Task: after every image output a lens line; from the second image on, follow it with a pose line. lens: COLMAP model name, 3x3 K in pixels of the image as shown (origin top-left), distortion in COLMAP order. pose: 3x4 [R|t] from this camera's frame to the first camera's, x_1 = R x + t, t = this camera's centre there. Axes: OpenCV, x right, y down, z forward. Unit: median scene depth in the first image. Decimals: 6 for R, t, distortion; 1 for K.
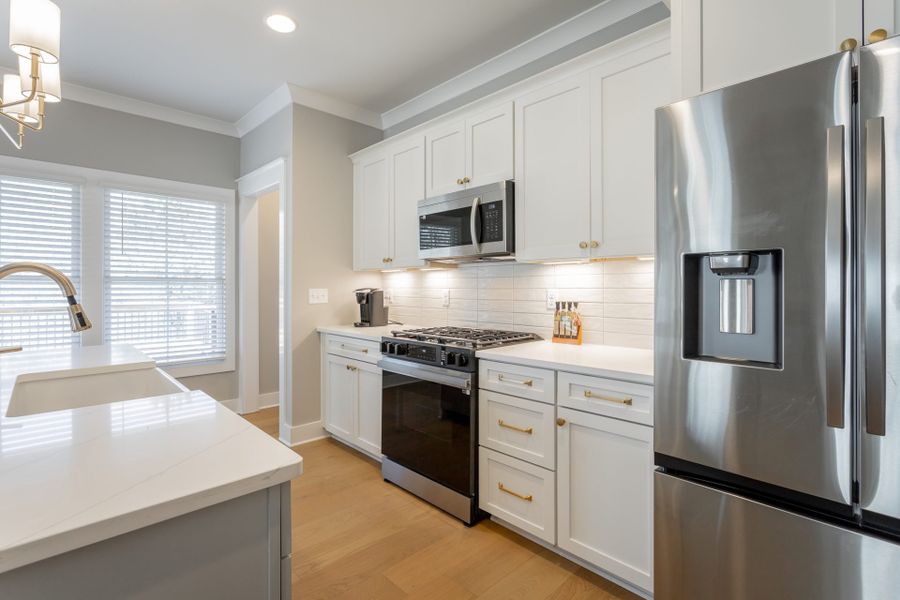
lens RADIAL K [[425.2, 0, 445.3], [0, 425.2, 290.9], [0, 0, 1]] dist [0.000359, 0.002112]
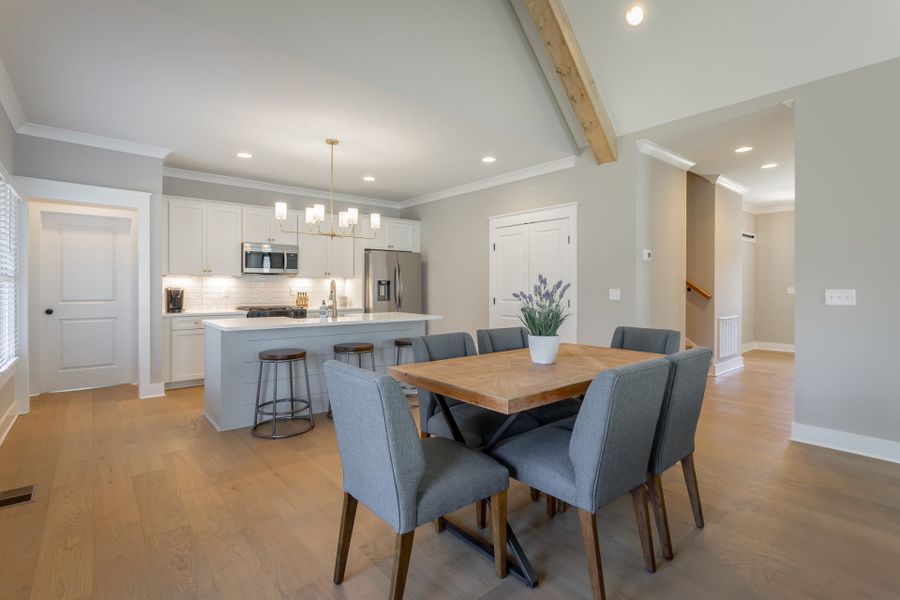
lens RADIAL K [[425.2, 0, 448.3], [0, 425.2, 292.5], [0, 0, 1]] dist [0.000359, 0.002112]
pose [[0.059754, -0.015187, 0.998098, -2.341083], [0.004459, 0.999878, 0.014947, -0.008329], [-0.998203, 0.003558, 0.059814, -0.080107]]
